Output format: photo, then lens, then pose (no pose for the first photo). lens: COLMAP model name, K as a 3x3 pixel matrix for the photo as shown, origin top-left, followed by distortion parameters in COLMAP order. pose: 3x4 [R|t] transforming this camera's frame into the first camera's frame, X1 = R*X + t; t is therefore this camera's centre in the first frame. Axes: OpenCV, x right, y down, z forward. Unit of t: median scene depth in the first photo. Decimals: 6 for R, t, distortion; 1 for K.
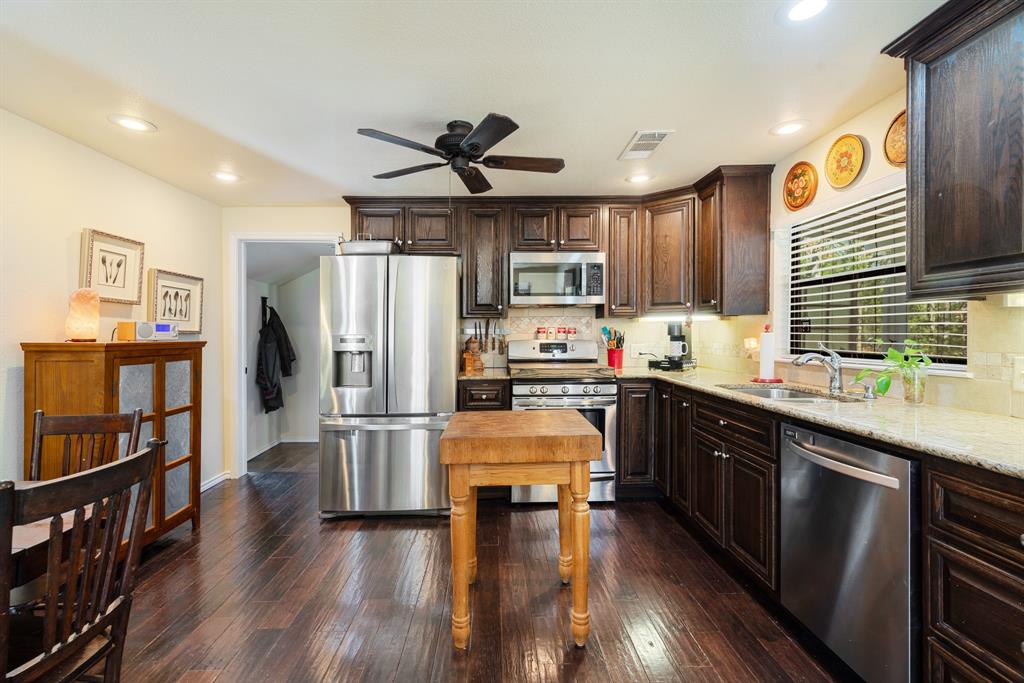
lens RADIAL K [[474.6, 0, 507.8], [0, 474.6, 338.8], [0, 0, 1]] dist [-0.002690, -0.000026]
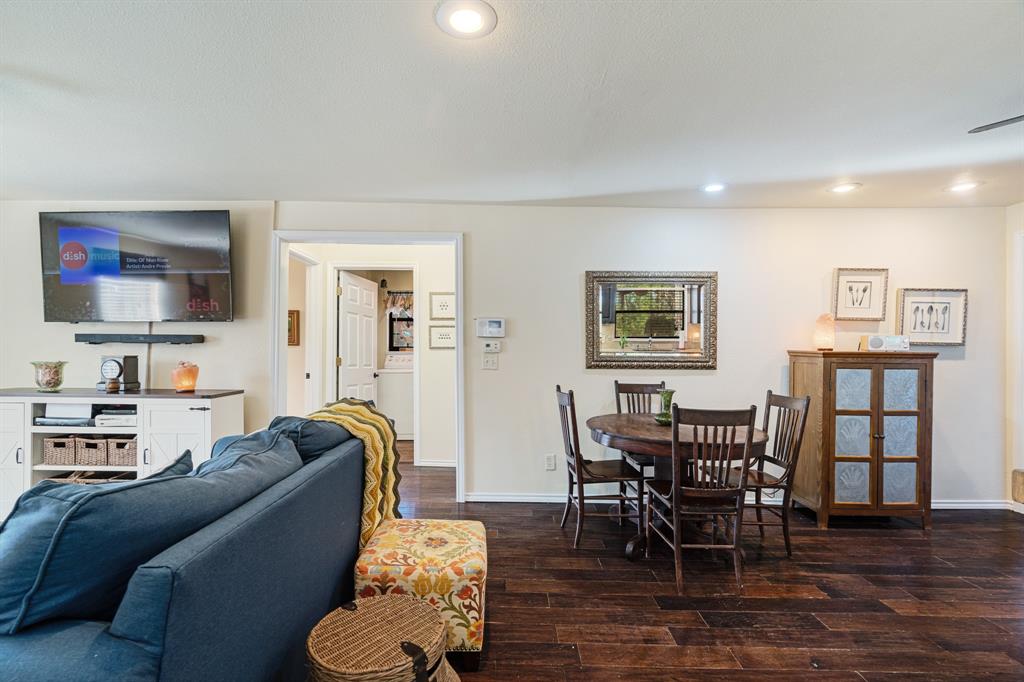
lens RADIAL K [[474.6, 0, 508.1], [0, 474.6, 342.3], [0, 0, 1]] dist [-0.002690, -0.000026]
pose [[-0.053174, -0.003040, -0.998581, 0.472498], [-0.014590, 0.999891, -0.002268, -0.000767], [0.998479, 0.014449, -0.053213, 0.116671]]
